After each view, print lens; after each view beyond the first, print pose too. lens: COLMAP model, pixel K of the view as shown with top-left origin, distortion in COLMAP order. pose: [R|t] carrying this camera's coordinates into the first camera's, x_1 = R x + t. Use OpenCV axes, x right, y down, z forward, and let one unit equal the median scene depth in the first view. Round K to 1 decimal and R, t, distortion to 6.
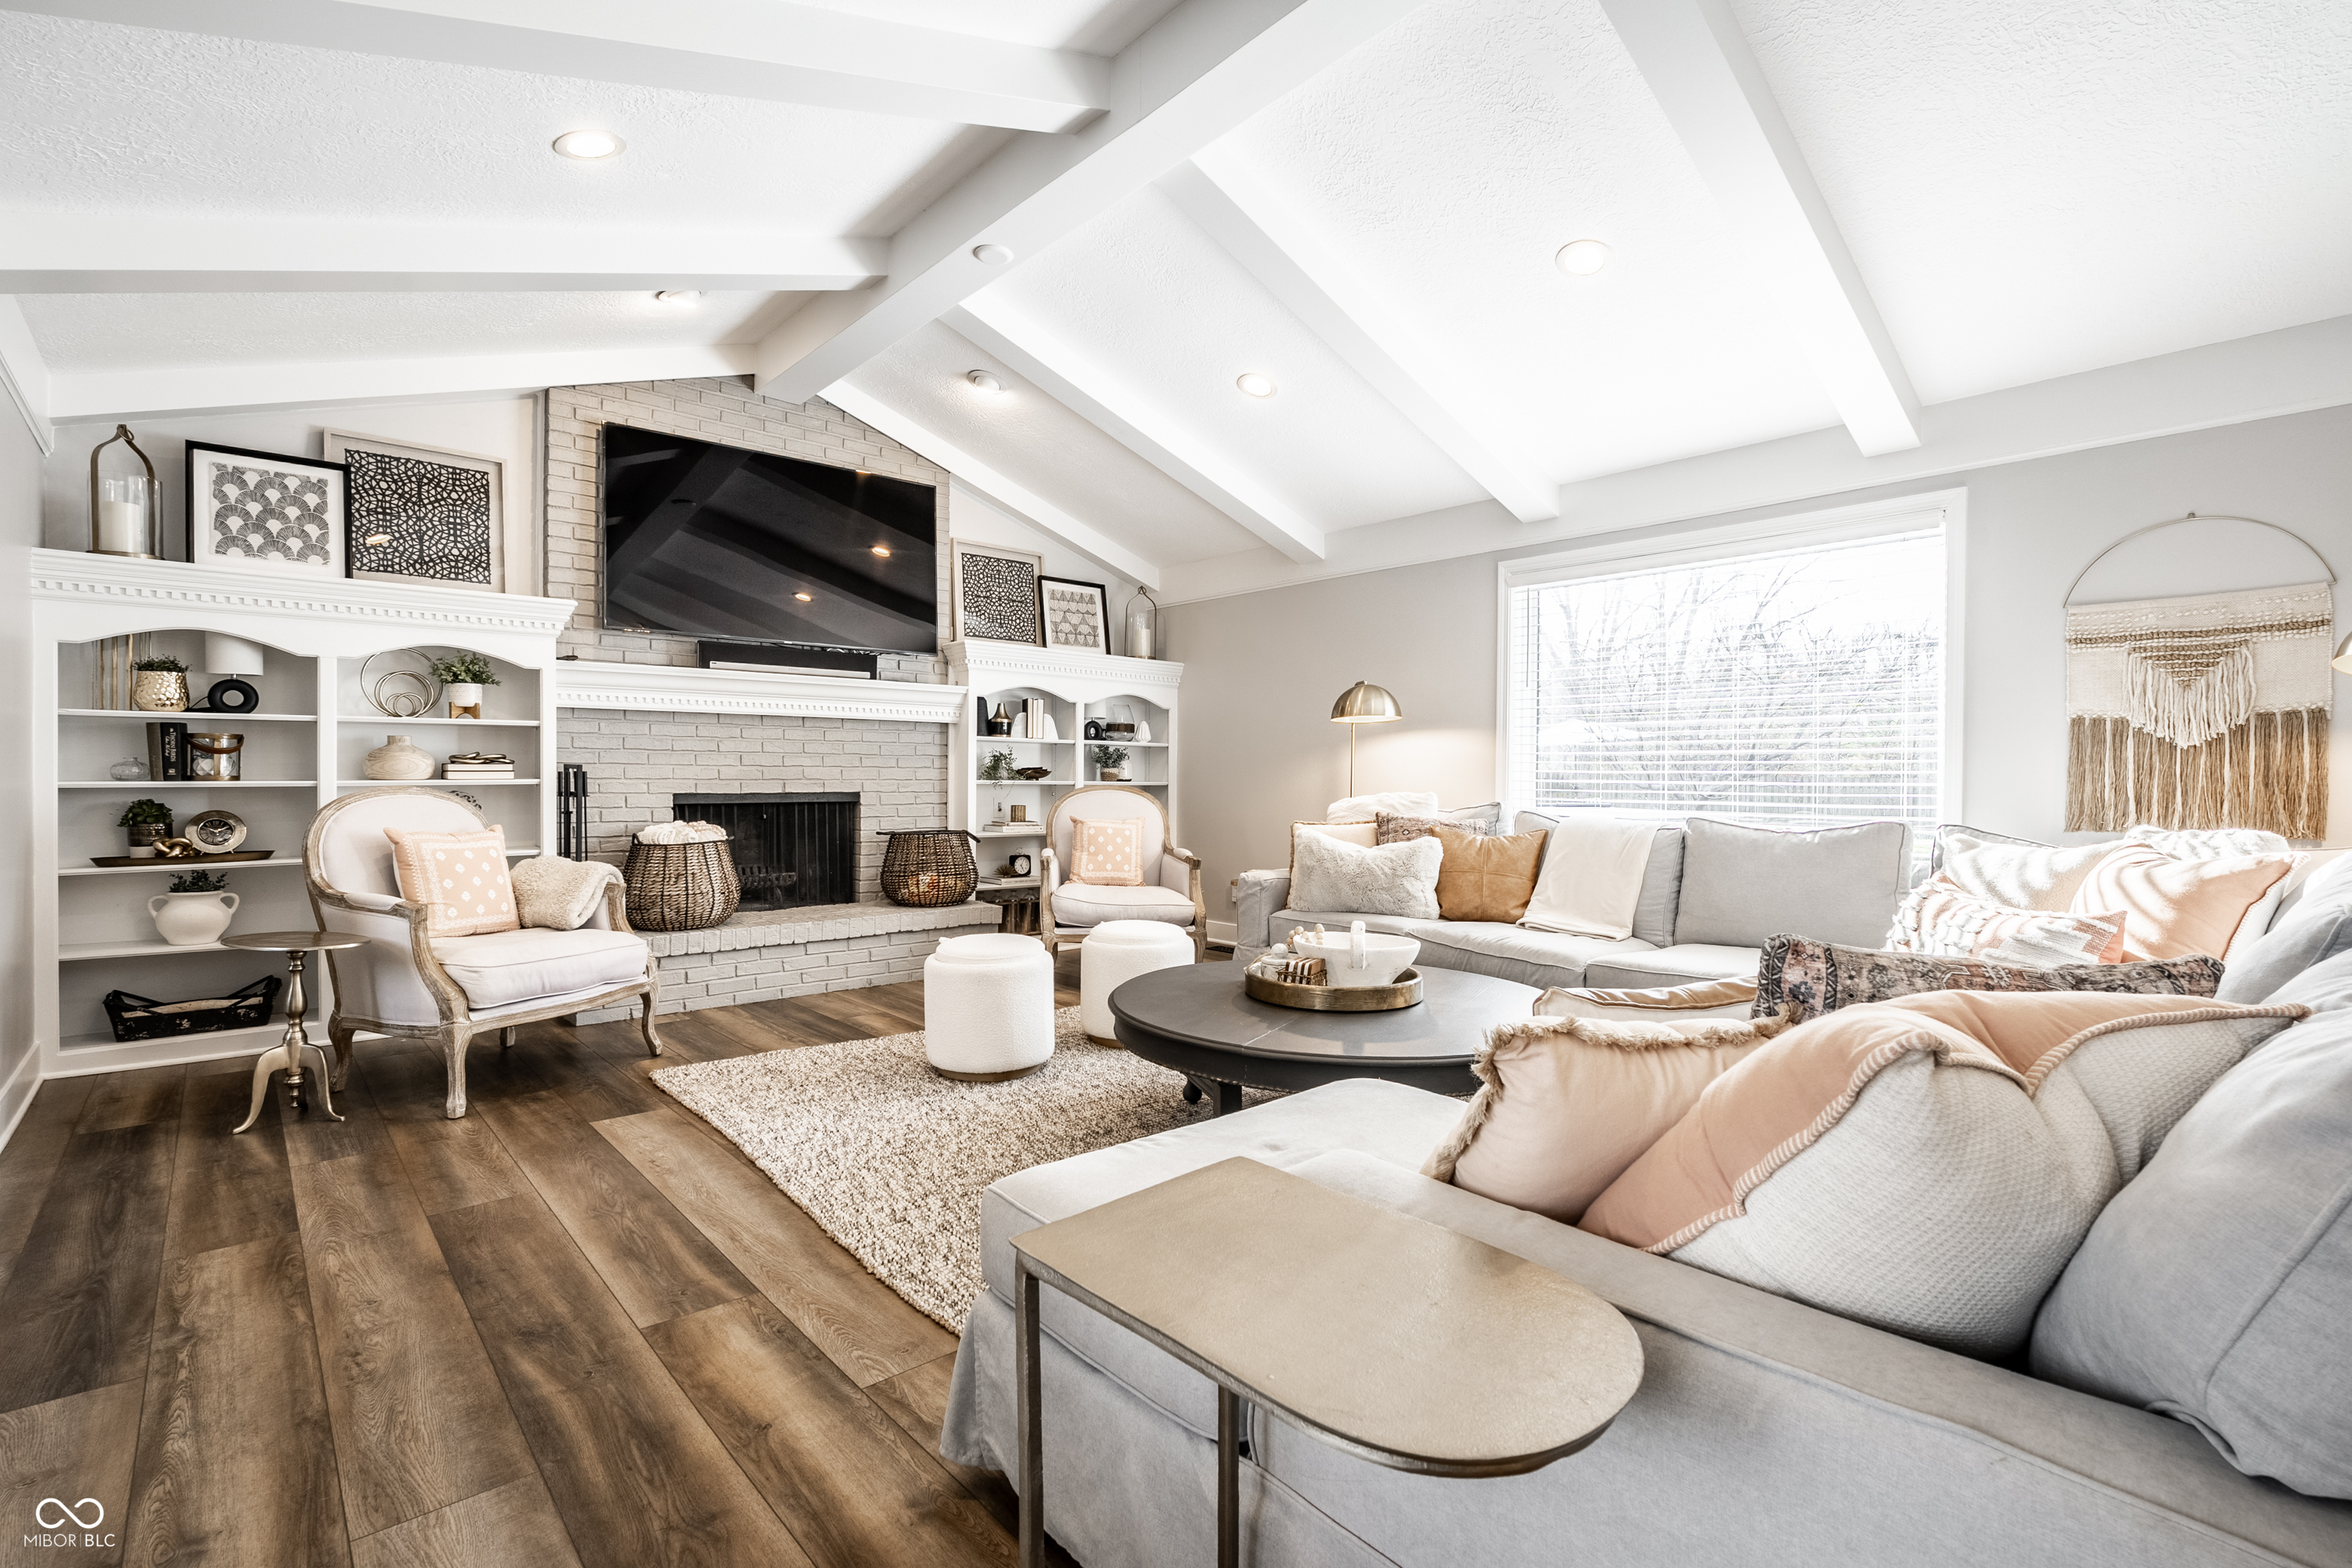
lens RADIAL K [[1058.2, 0, 1176.0], [0, 1058.2, 784.0], [0, 0, 1]] dist [-0.004047, 0.000370]
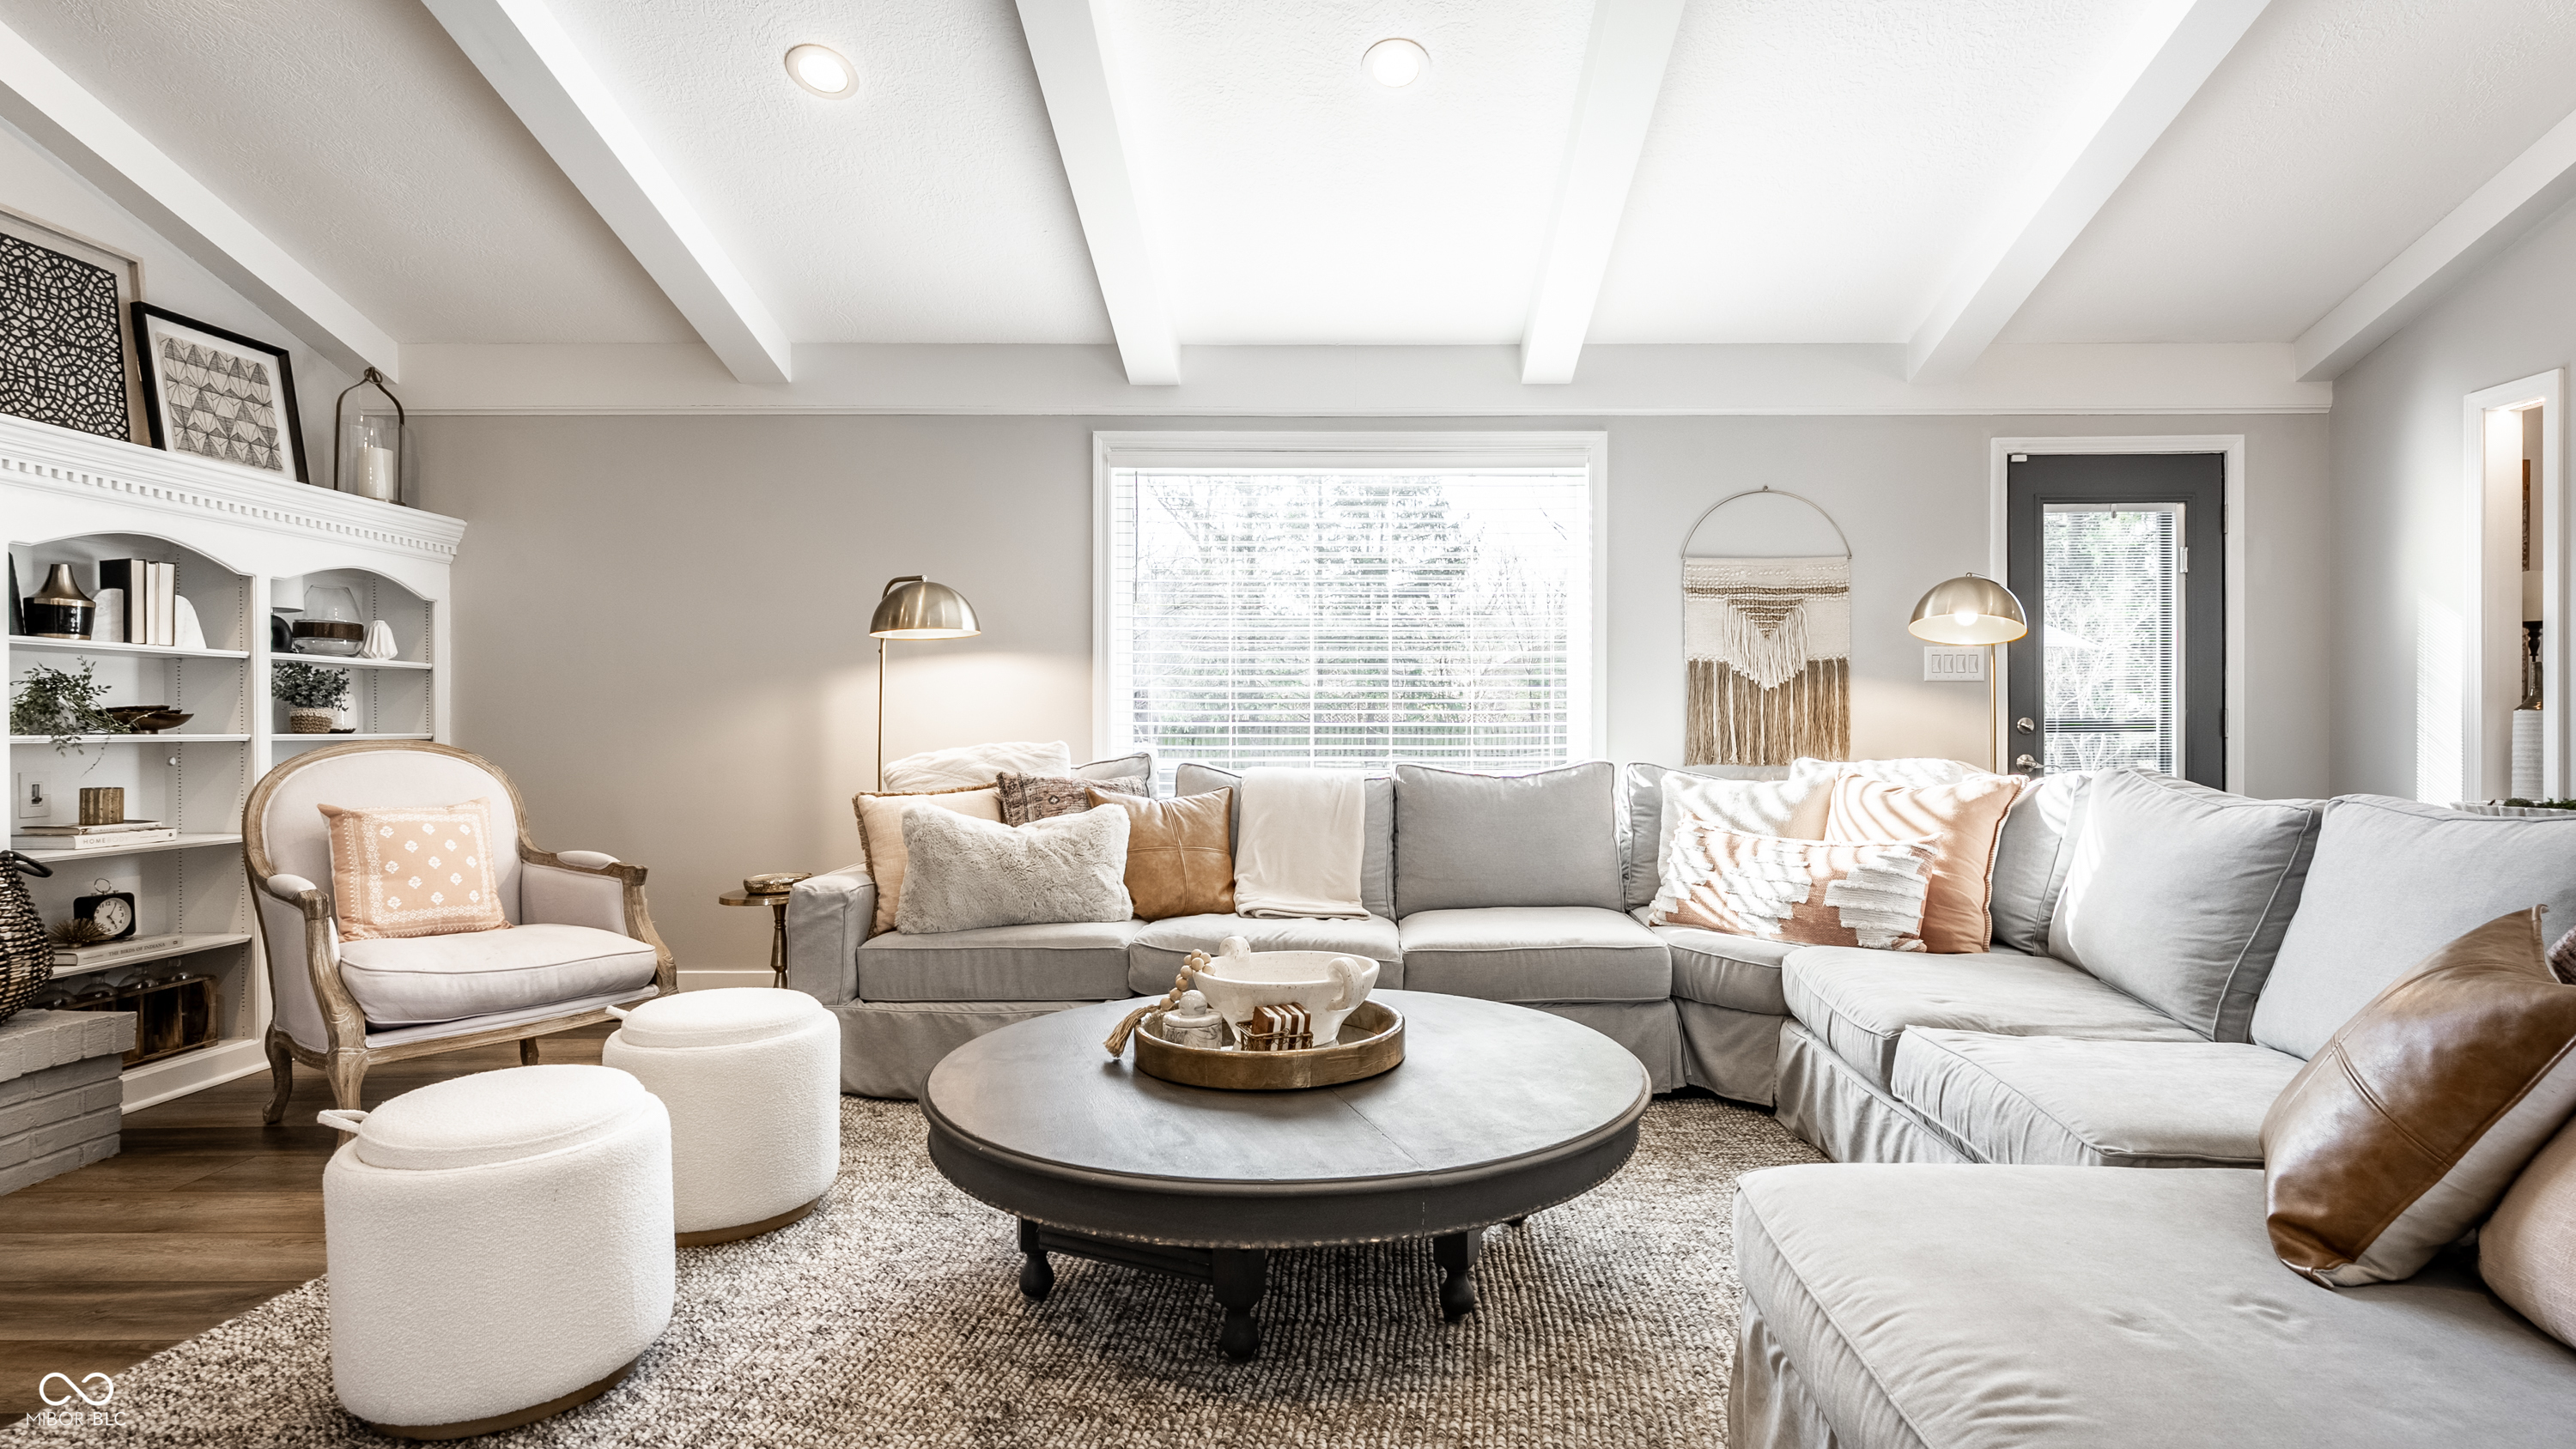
lens RADIAL K [[1259.5, 0, 1359.5], [0, 1259.5, 729.6], [0, 0, 1]] dist [-0.003527, 0.000526]
pose [[0.661998, -0.013155, 0.749390, -0.298362], [0.011946, 0.999904, 0.007000, -0.004176], [-0.749410, 0.004318, 0.662092, 0.339949]]
